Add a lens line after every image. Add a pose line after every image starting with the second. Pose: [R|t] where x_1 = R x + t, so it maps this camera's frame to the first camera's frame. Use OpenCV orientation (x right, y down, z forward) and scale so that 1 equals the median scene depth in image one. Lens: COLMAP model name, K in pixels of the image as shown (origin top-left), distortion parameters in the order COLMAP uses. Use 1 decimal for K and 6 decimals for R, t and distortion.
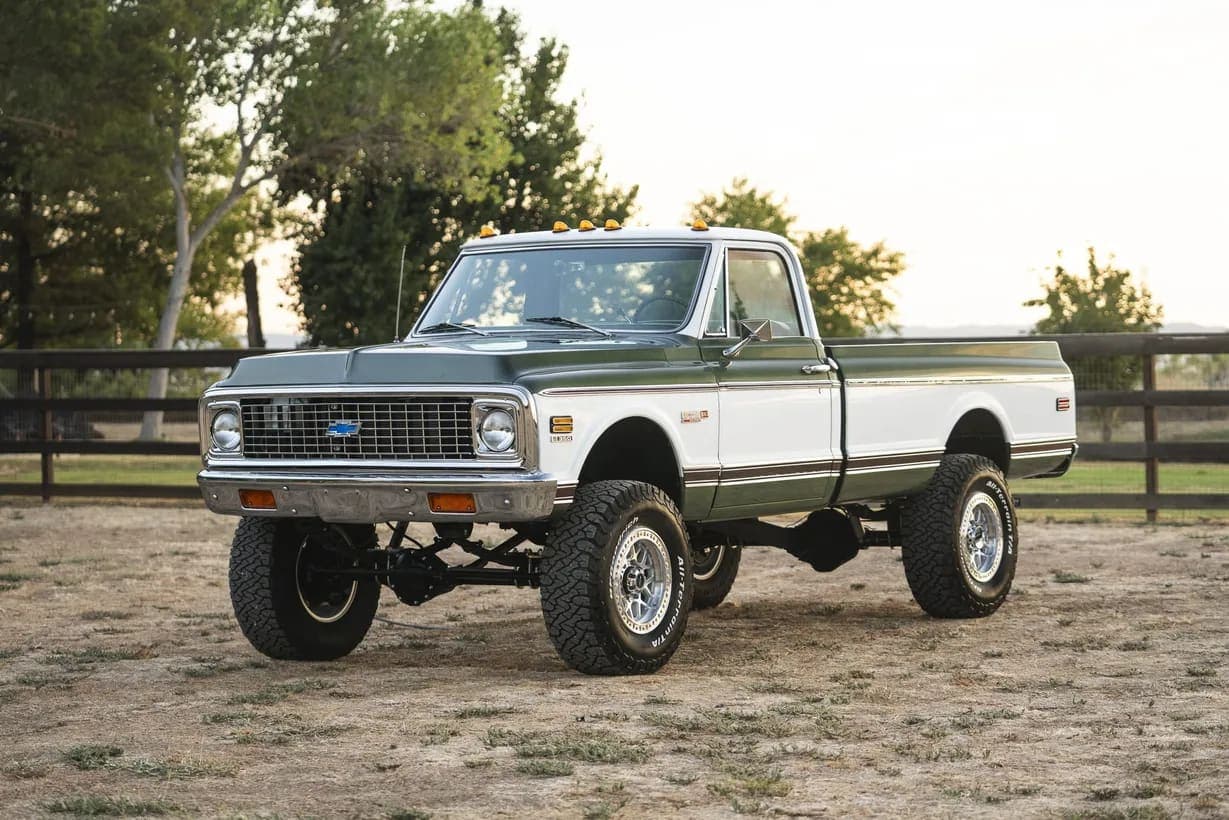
lens RADIAL K [[3000.2, 0, 619.0], [0, 3000.2, 413.9], [0, 0, 1]] dist [-0.144601, 0.000000]
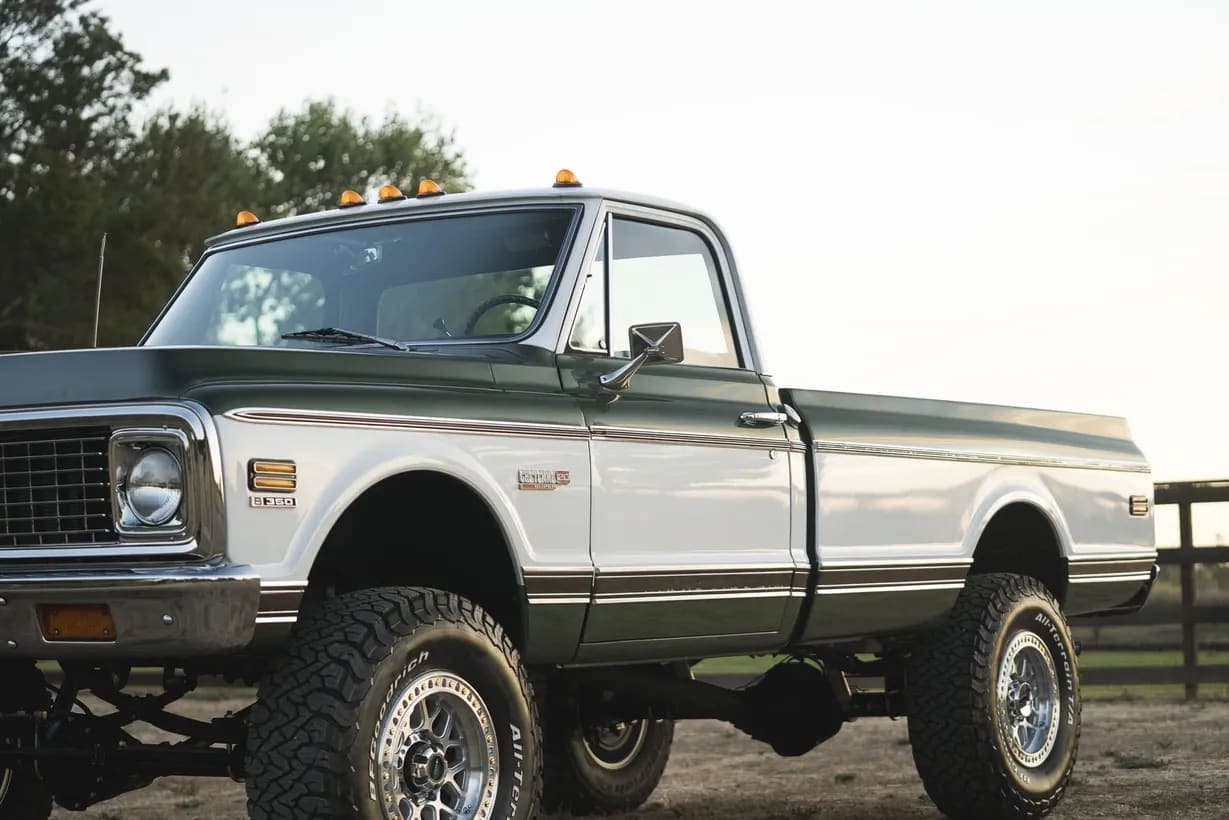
lens RADIAL K [[2666.8, 0, 610.6], [0, 2666.8, 408.0], [0, 0, 1]] dist [-0.262972, 0.000000]
pose [[0.999882, -0.008791, -0.012599, 0.040805], [0.007715, 0.996519, -0.083014, 0.027075], [0.013285, 0.082907, 0.996469, 0.453840]]
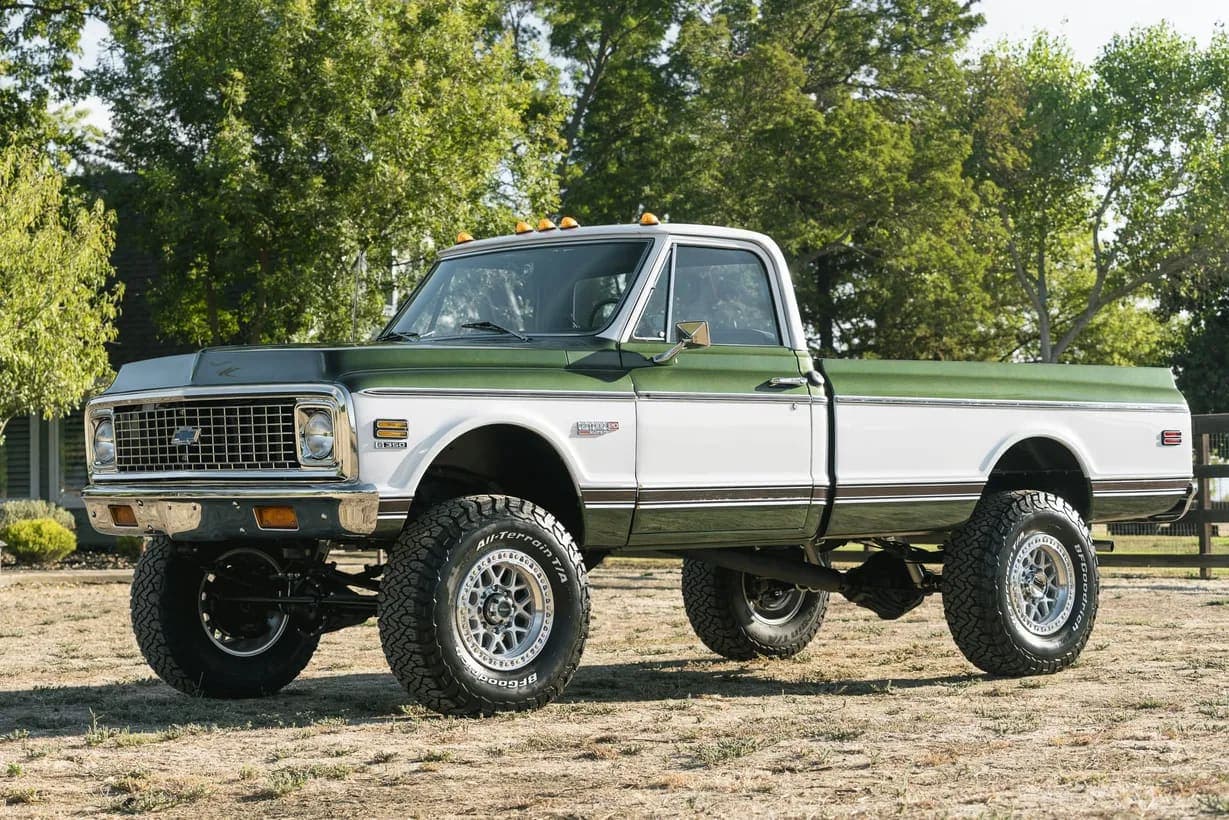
lens RADIAL K [[2666.8, 0, 615.4], [0, 2666.8, 414.3], [0, 0, 1]] dist [-0.262972, 0.000000]
pose [[0.973397, 0.000082, -0.229124, 0.192424], [-0.008914, 0.999256, -0.037512, 0.024068], [0.228951, 0.038556, 0.972674, 0.222393]]
